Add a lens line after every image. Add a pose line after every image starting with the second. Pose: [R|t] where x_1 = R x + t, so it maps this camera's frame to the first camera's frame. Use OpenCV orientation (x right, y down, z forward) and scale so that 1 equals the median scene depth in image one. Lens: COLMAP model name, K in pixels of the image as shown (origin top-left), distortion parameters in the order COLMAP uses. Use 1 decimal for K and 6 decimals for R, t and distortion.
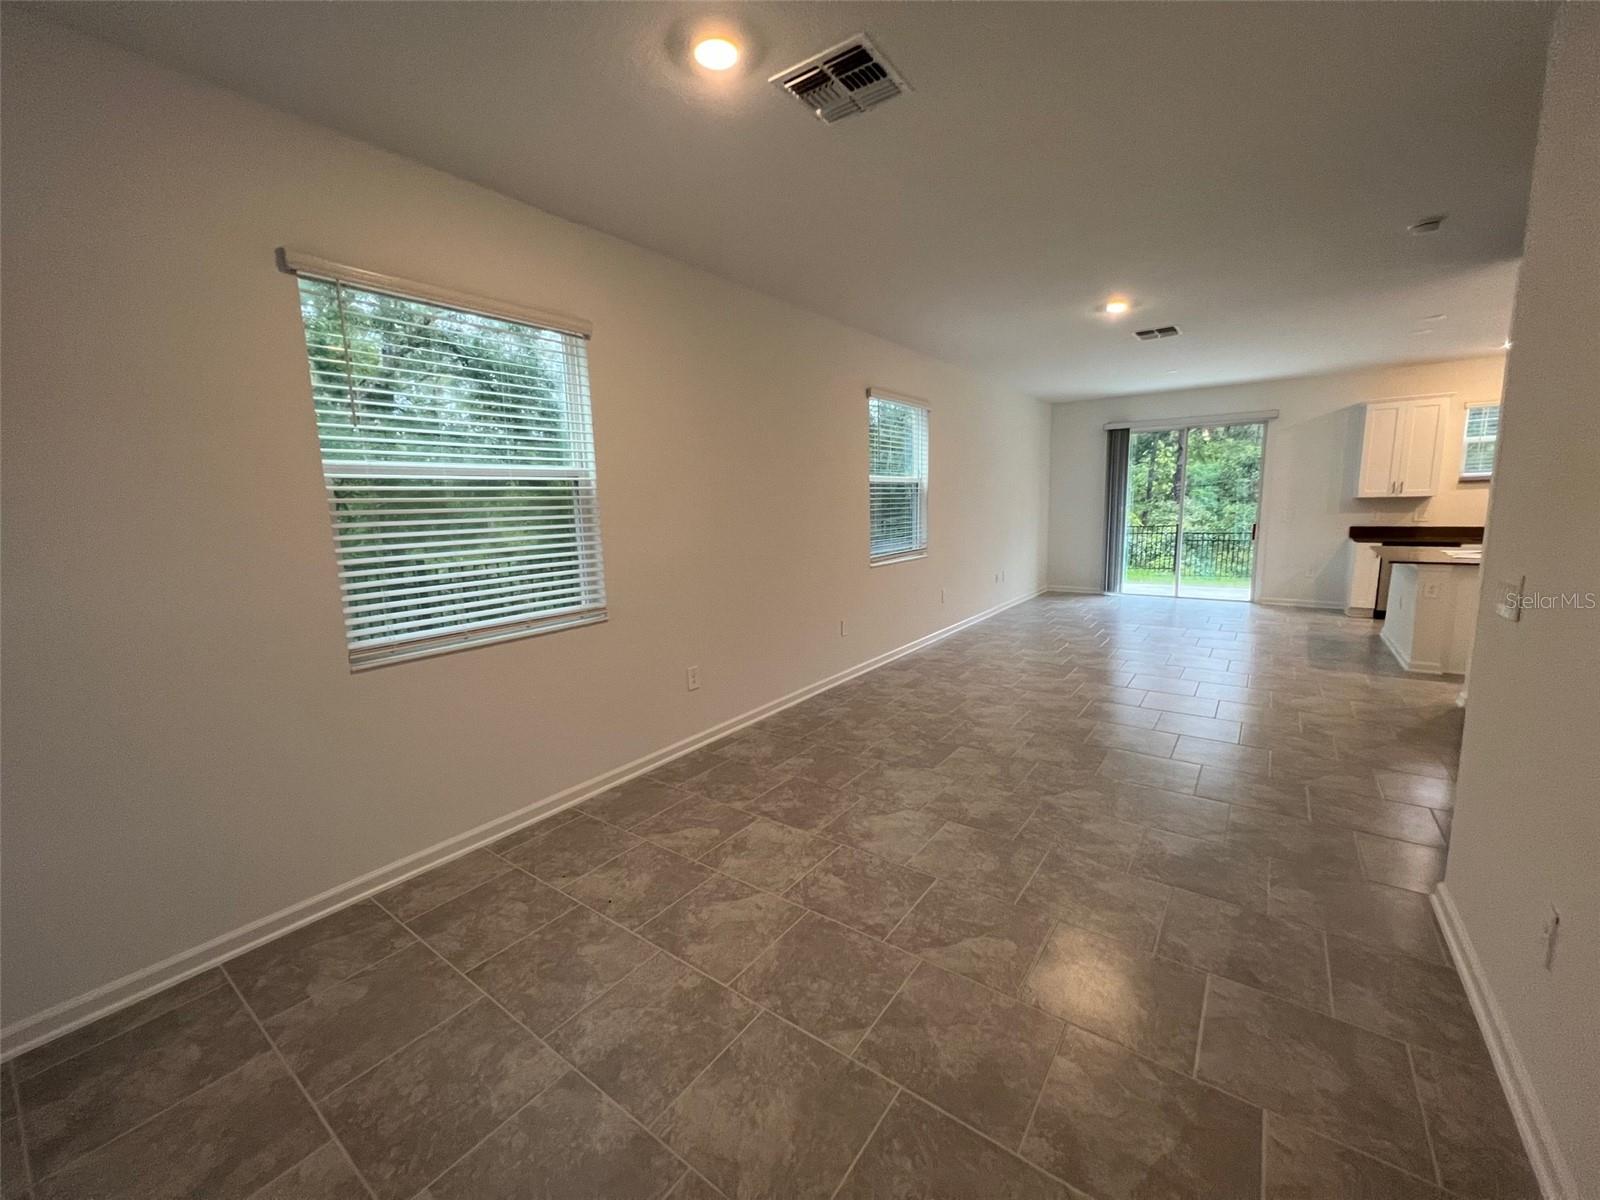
lens RADIAL K [[636.3, 0, 794.4], [0, 636.3, 608.2], [0, 0, 1]] dist [-0.002300, 0.000111]
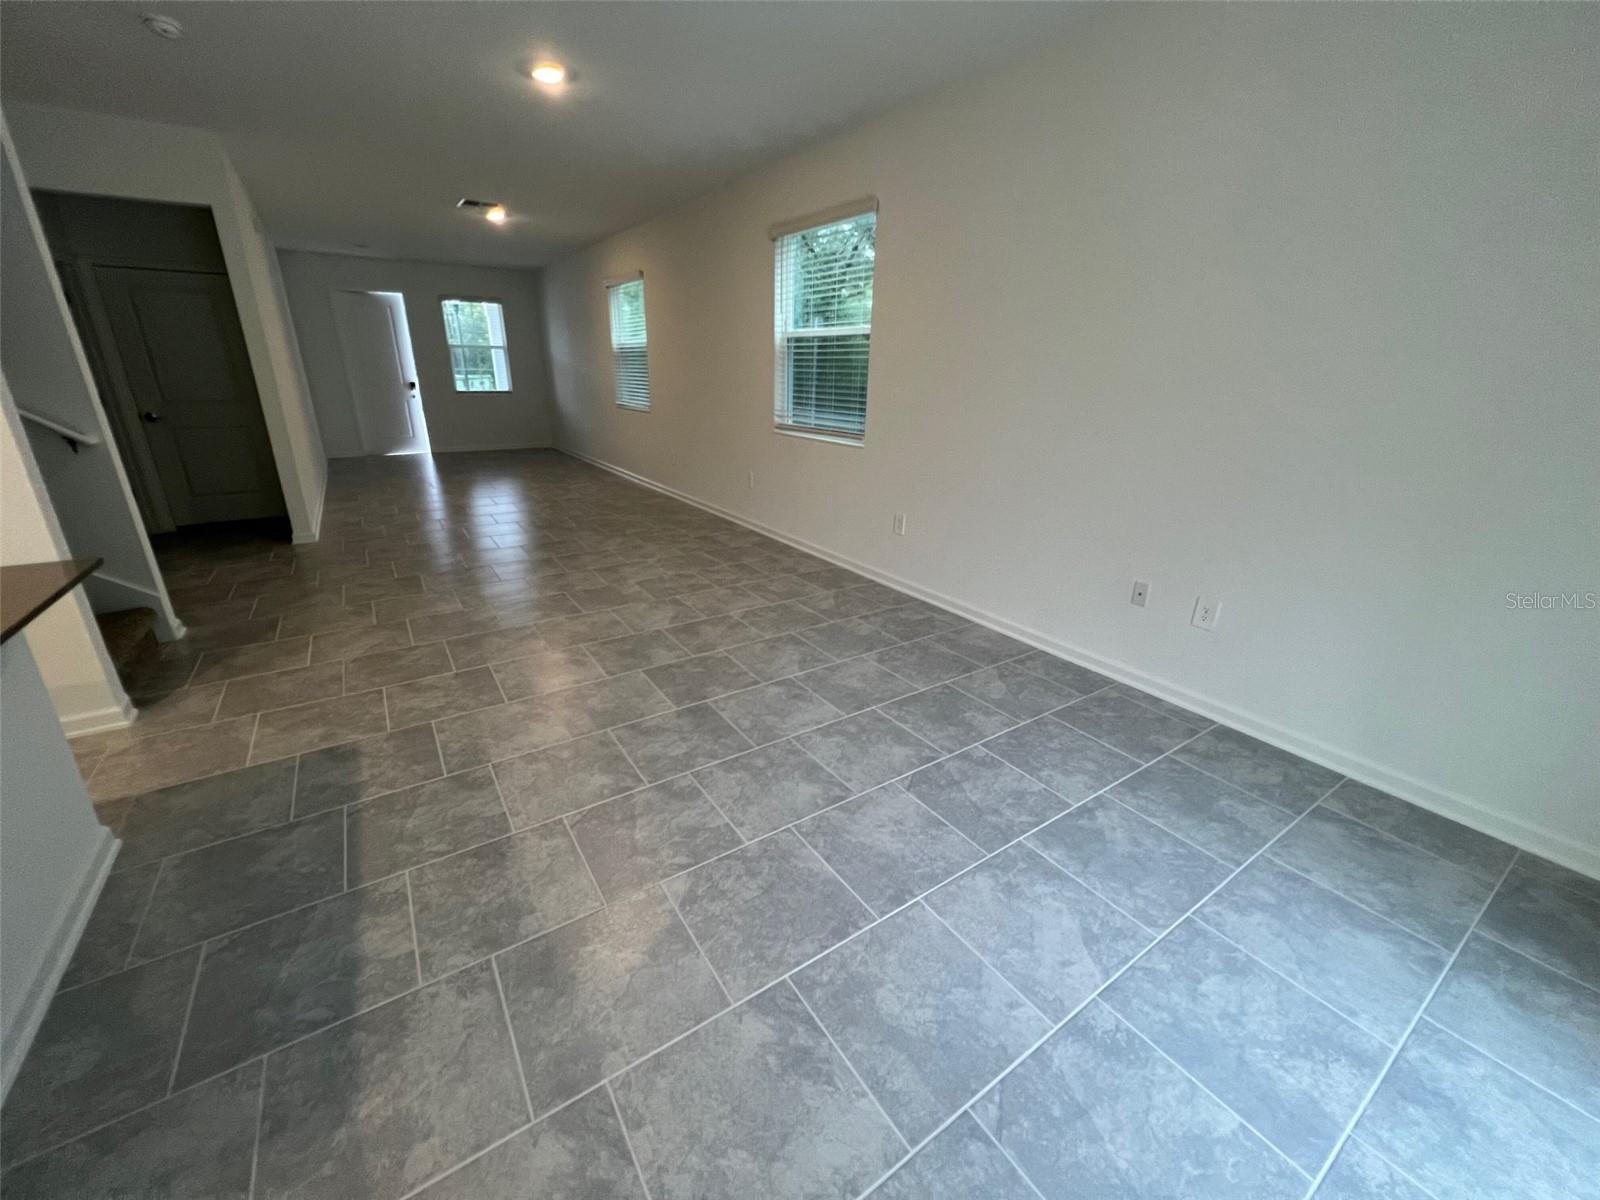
lens RADIAL K [[636.3, 0, 795.0], [0, 636.3, 591.3], [0, 0, 1]] dist [-0.002300, 0.000111]
pose [[-0.342081, 0.331072, -0.879416, 1.522602], [-0.164104, 0.900446, 0.402824, -0.354158], [0.925230, 0.282114, -0.253695, 1.964367]]
